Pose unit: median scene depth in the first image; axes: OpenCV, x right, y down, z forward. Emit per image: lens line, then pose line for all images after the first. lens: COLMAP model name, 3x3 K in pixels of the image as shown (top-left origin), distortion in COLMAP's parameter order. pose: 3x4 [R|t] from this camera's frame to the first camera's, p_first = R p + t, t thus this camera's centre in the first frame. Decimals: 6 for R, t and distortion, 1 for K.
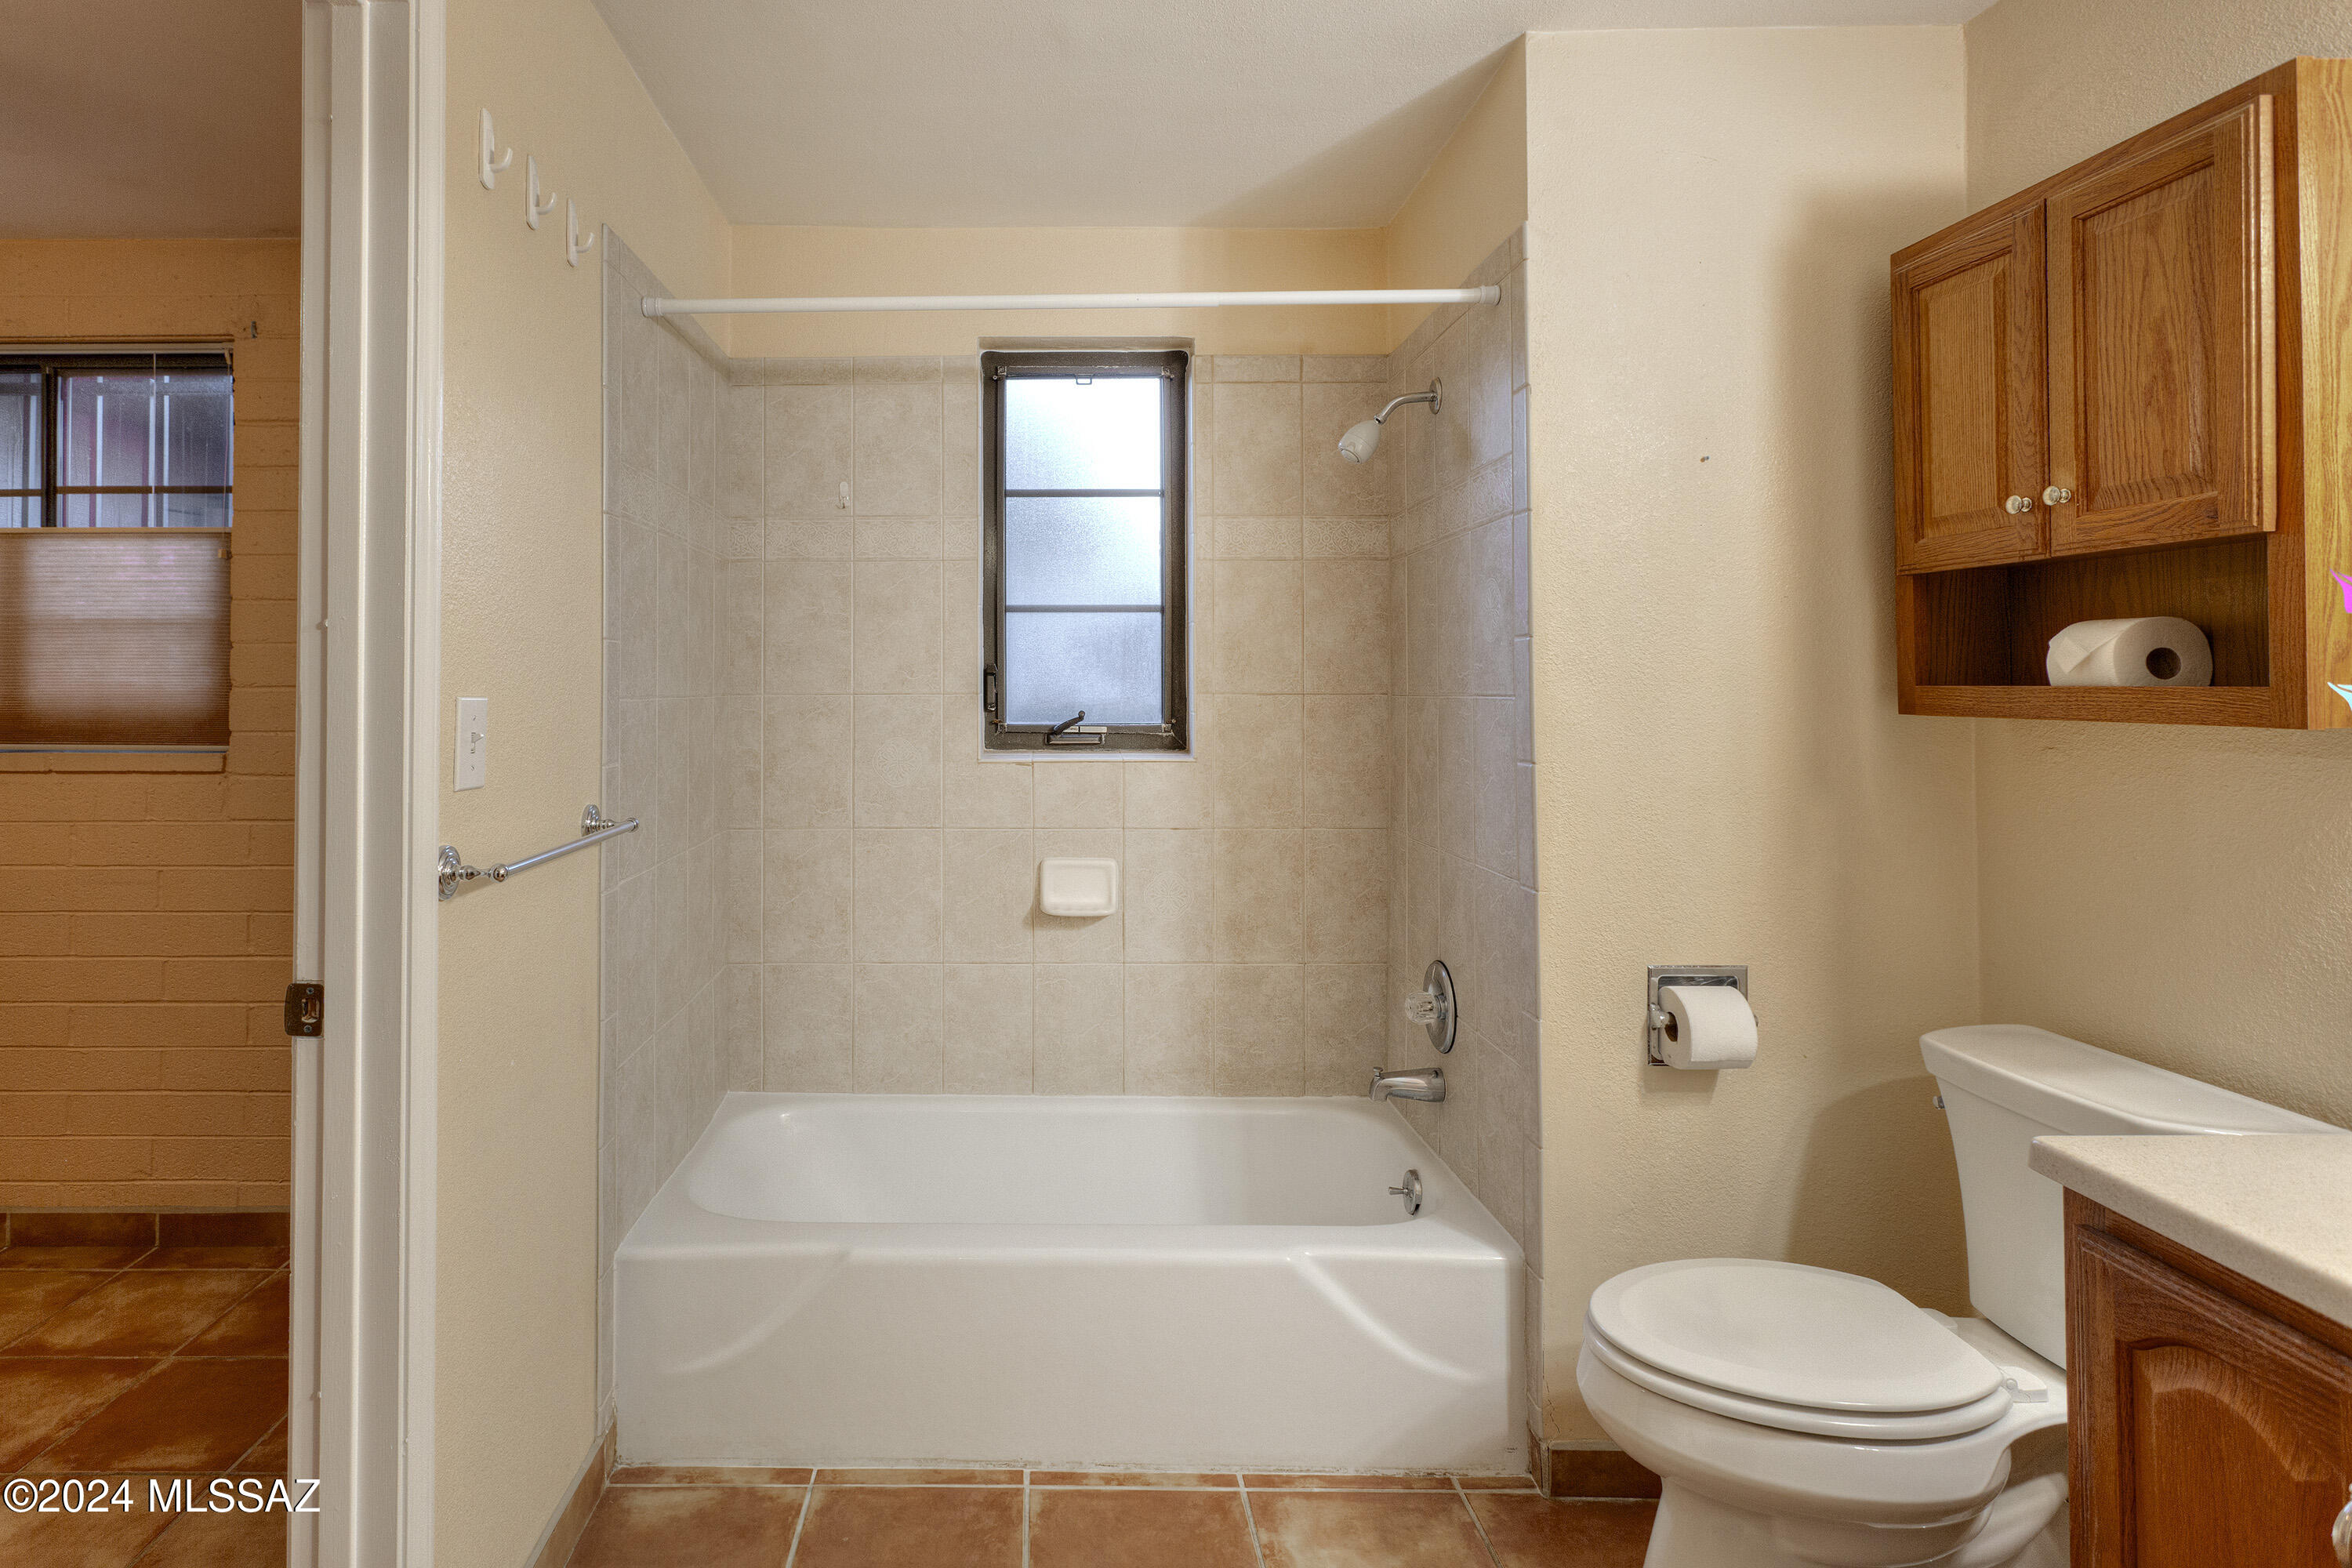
lens RADIAL K [[1219.3, 0, 1043.1], [0, 1219.3, 660.2], [0, 0, 1]] dist [0.001664, 0.001017]
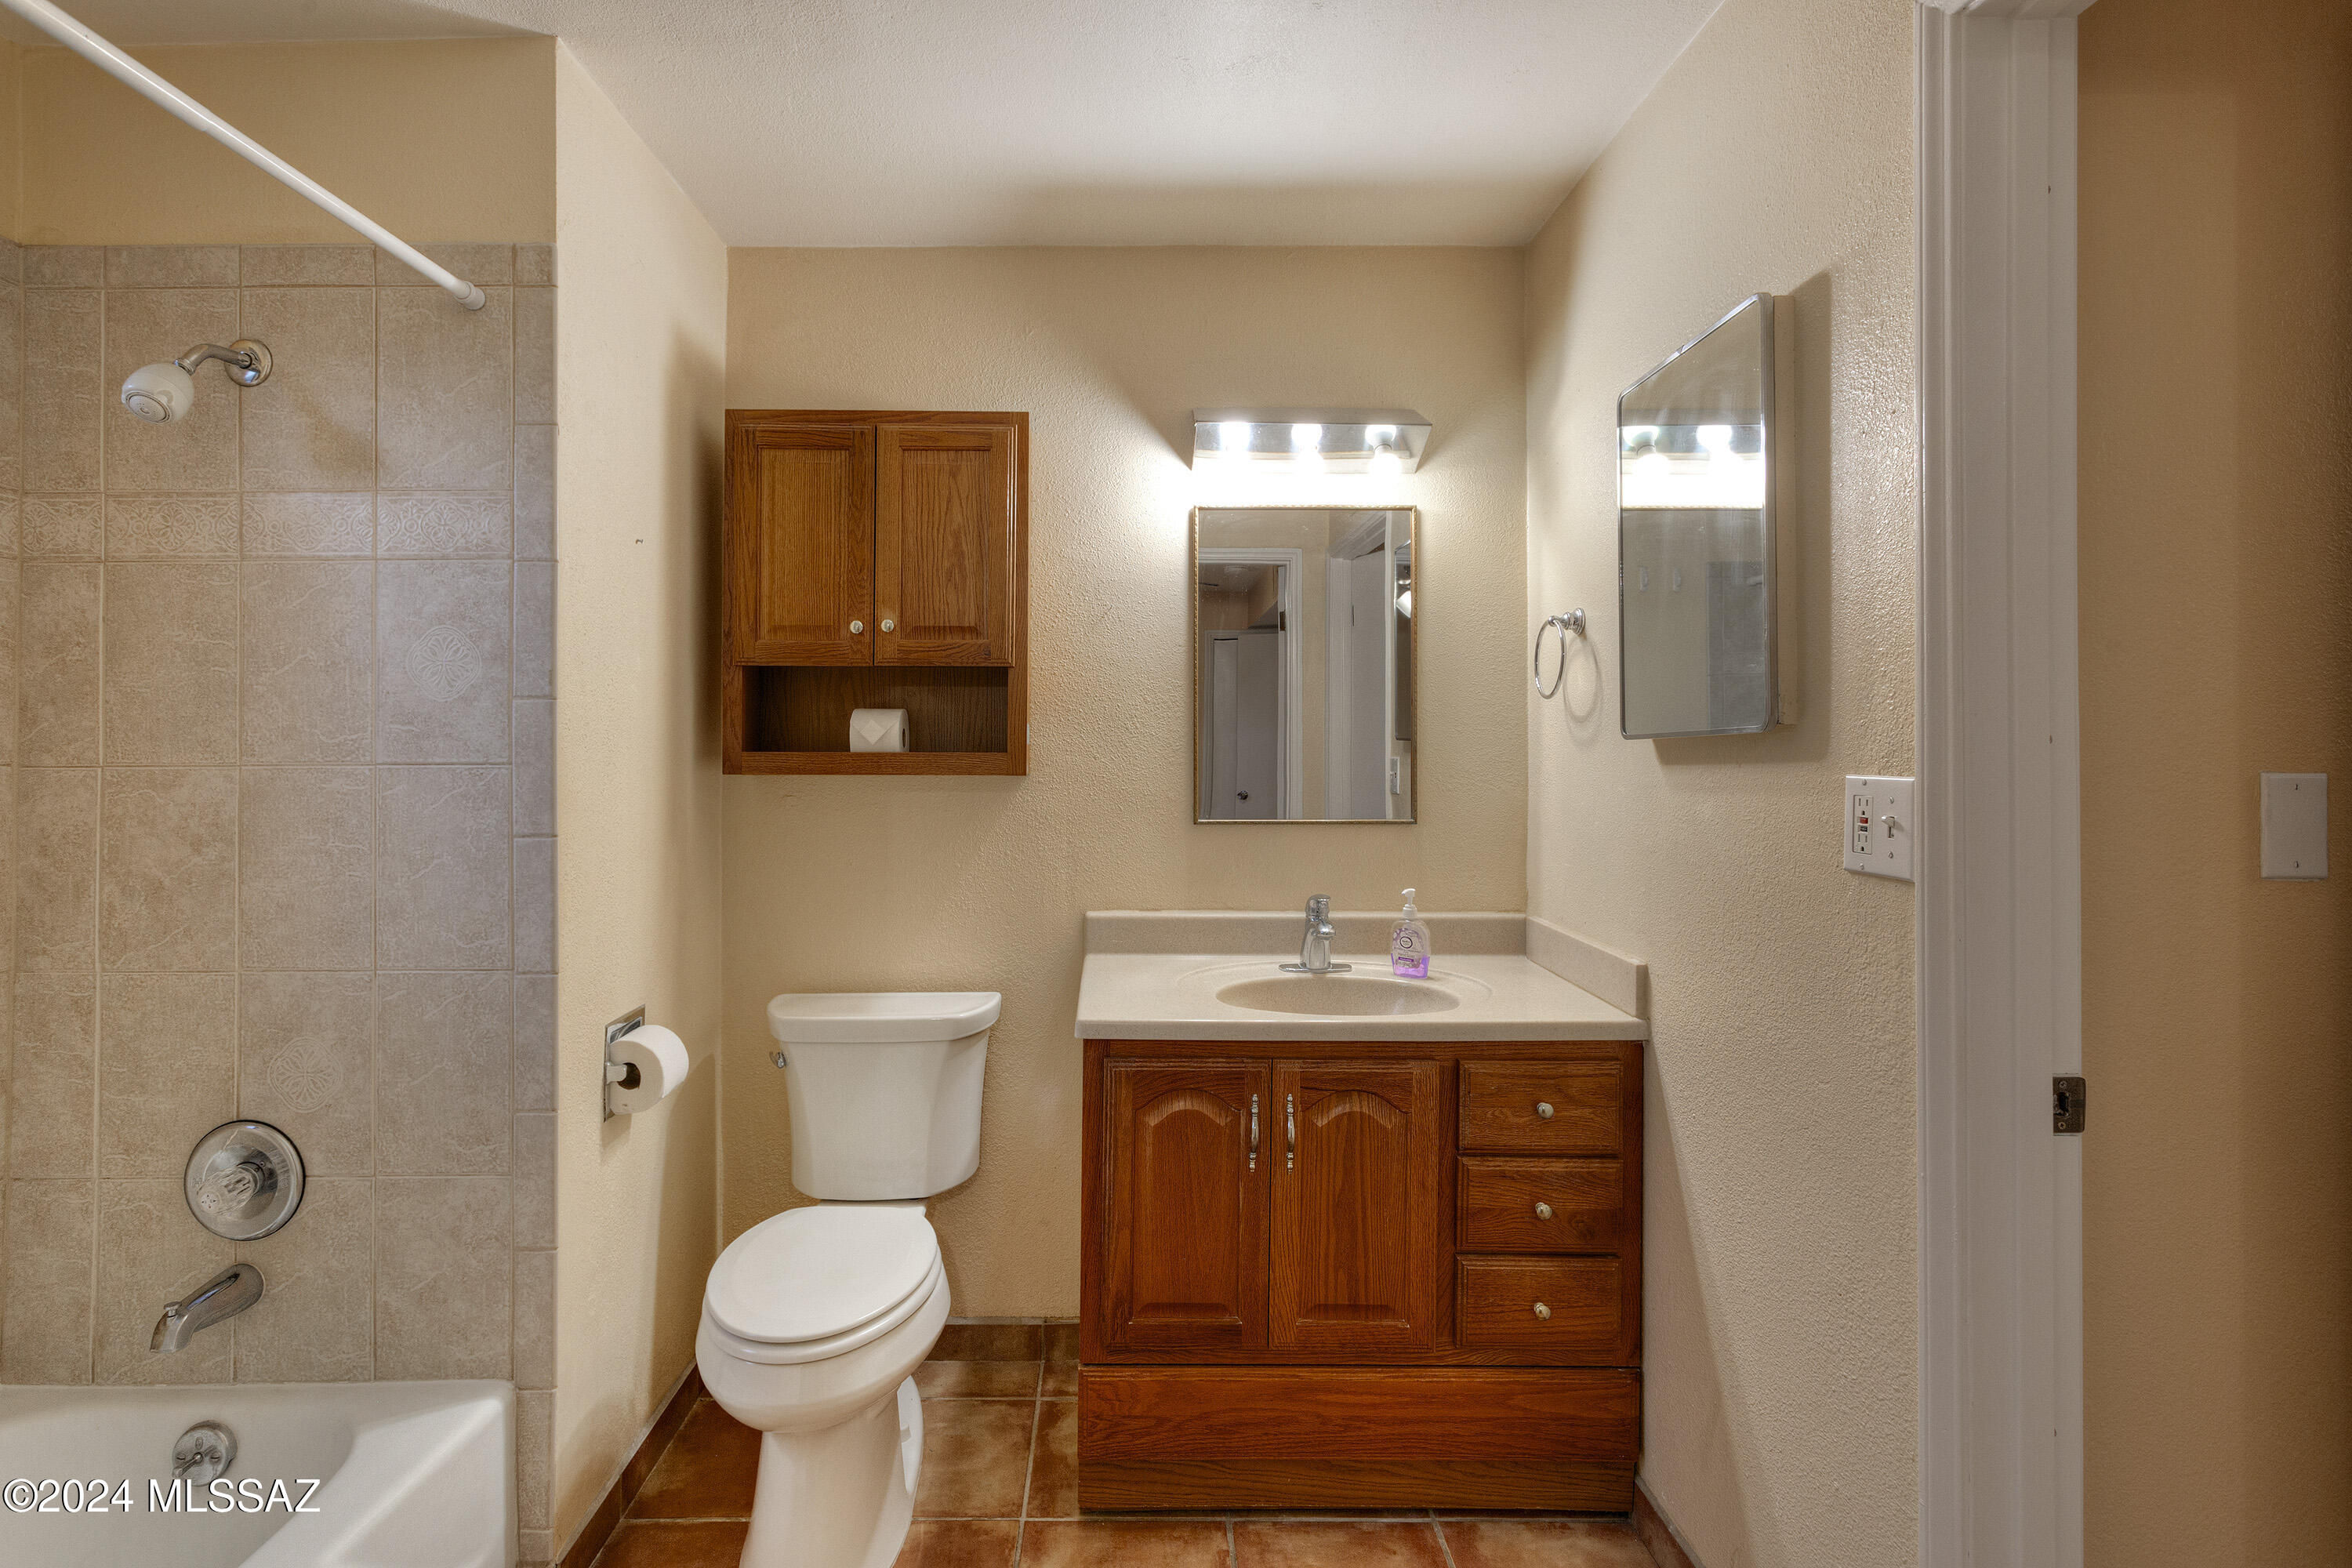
lens RADIAL K [[1136.0, 0, 1107.2], [0, 1136.0, 740.2], [0, 0, 1]] dist [-0.001133, -0.000561]
pose [[-0.002255, 0.008054, 0.999965, -0.459784], [-0.022158, 0.999722, -0.008102, 0.009375], [-0.999752, -0.022176, -0.002076, 0.585372]]
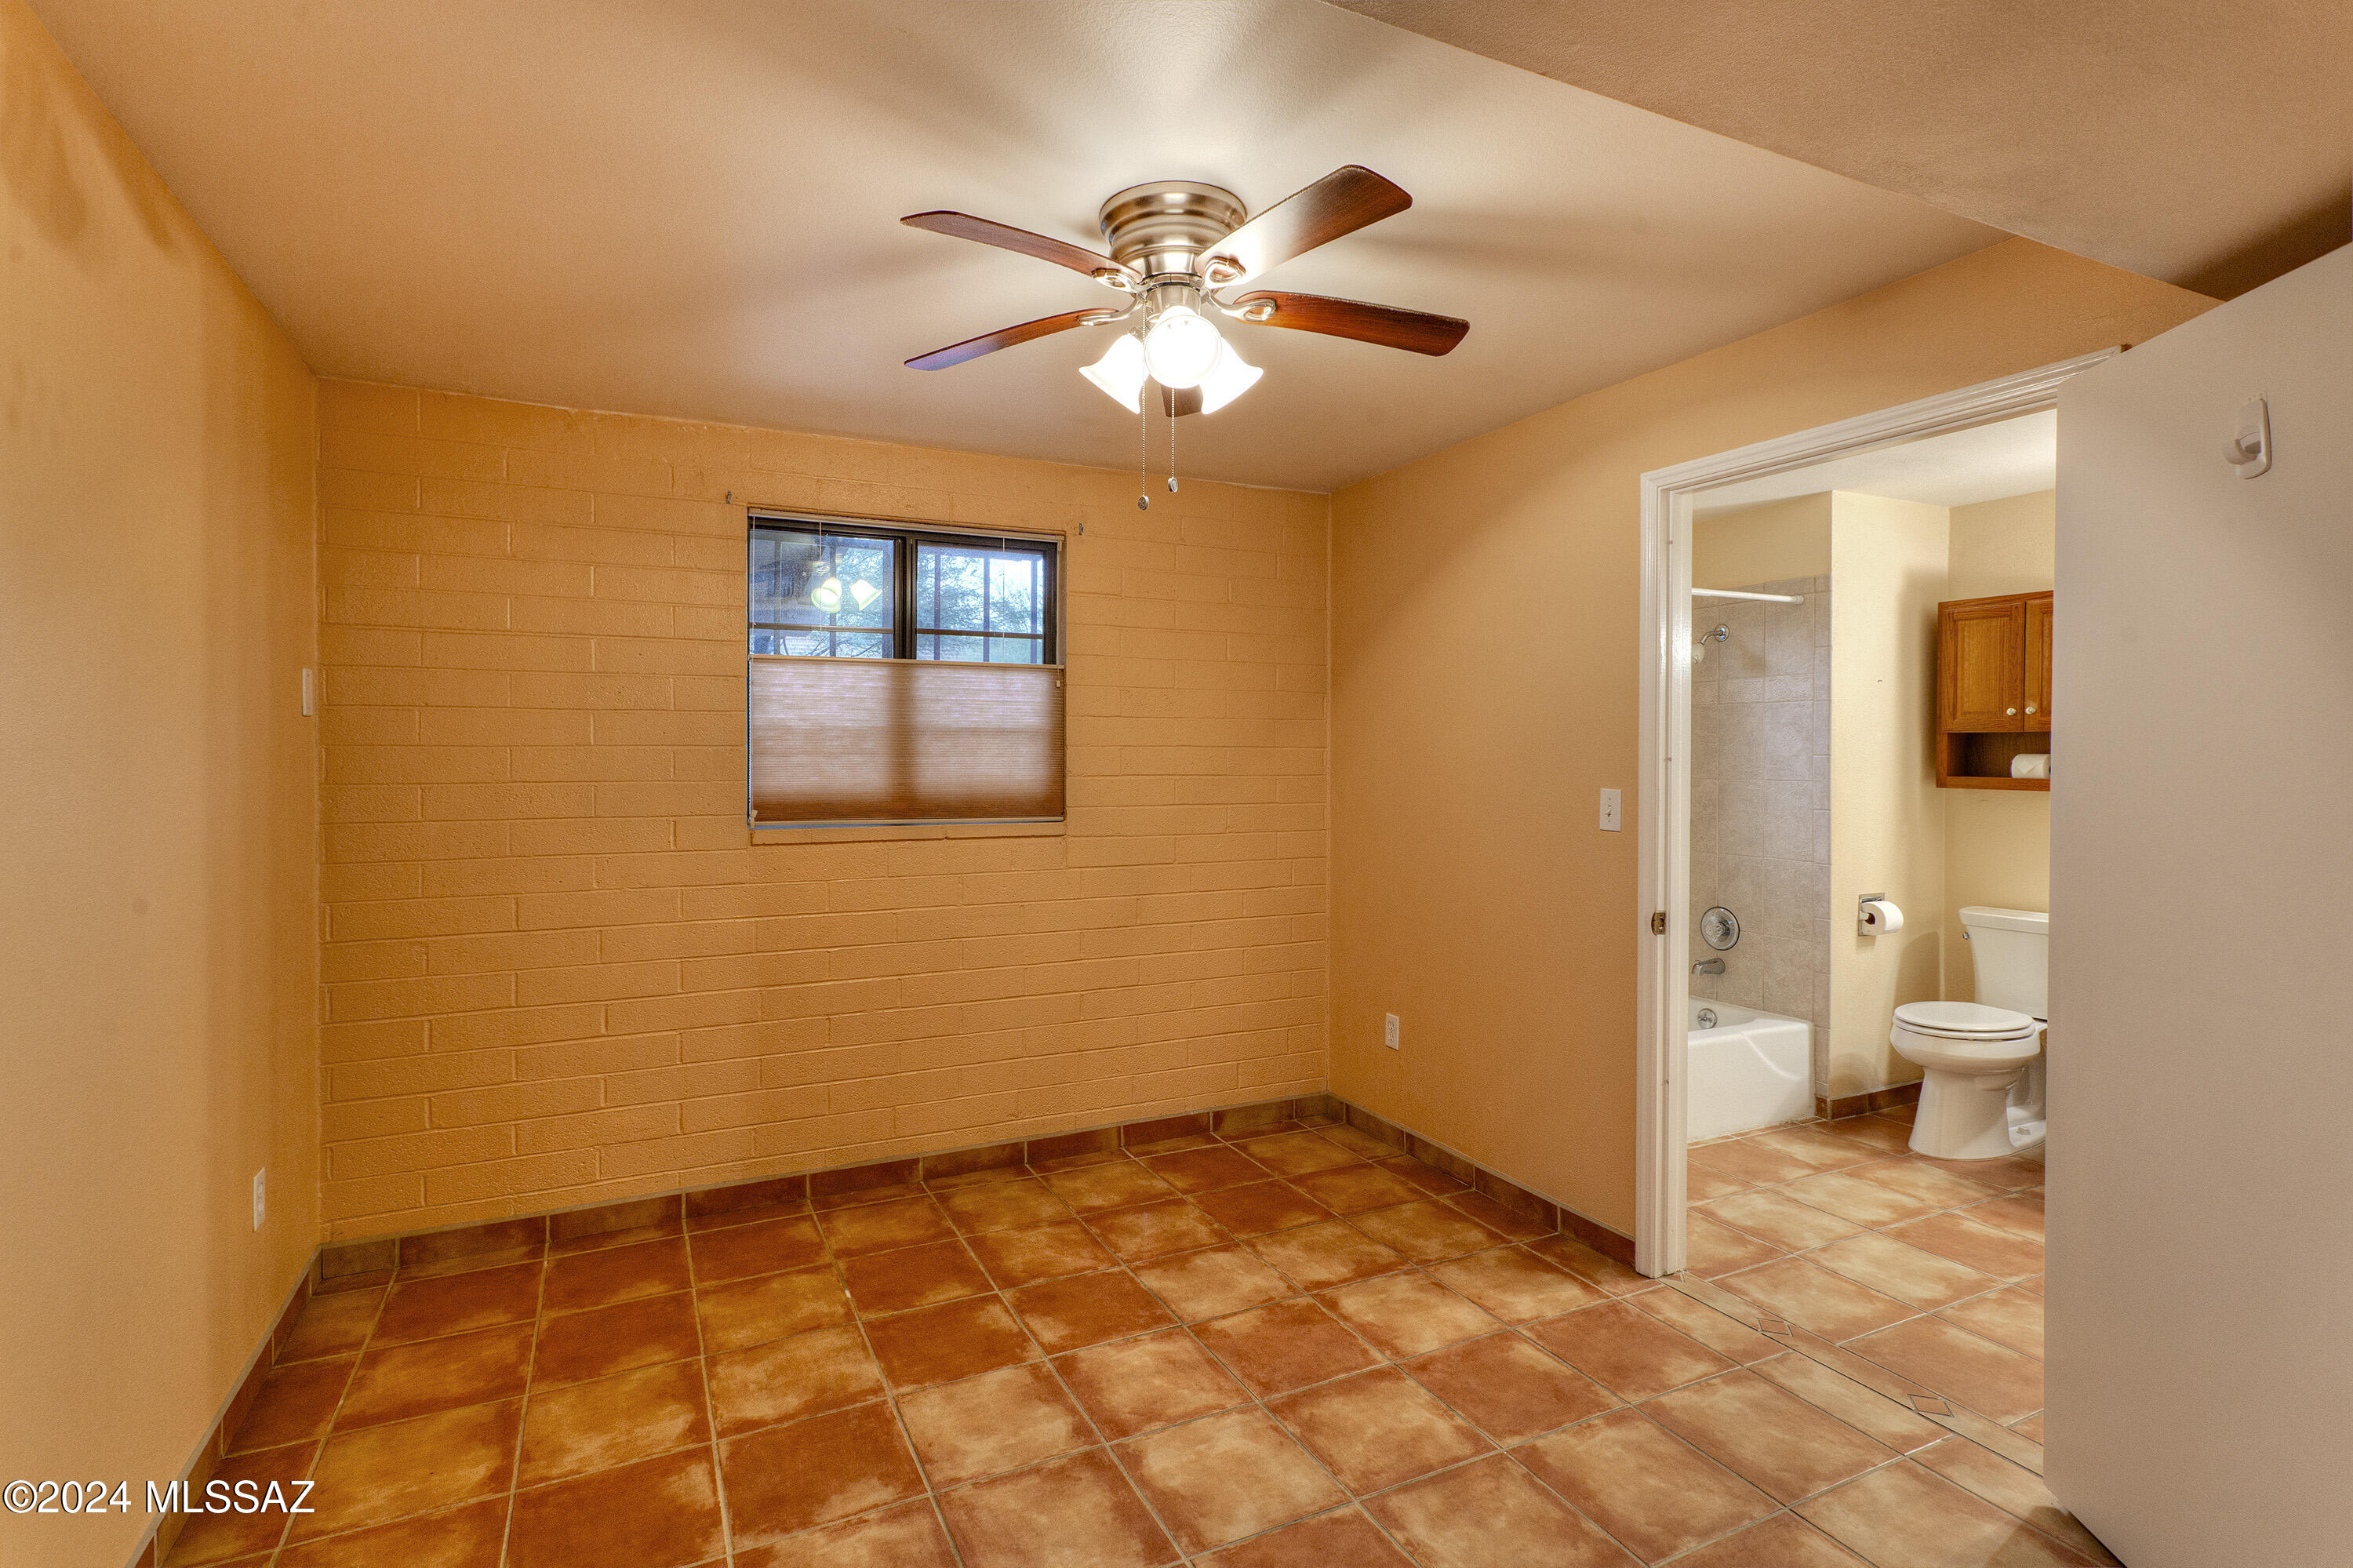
lens RADIAL K [[1131.1, 0, 1153.7], [0, 1131.1, 756.3], [0, 0, 1]] dist [0.002330, 0.000167]
pose [[0.898545, 0.001773, 0.438878, -1.699421], [-0.014228, 0.999584, 0.025092, -0.053859], [-0.438651, -0.028791, 0.898196, -0.366847]]
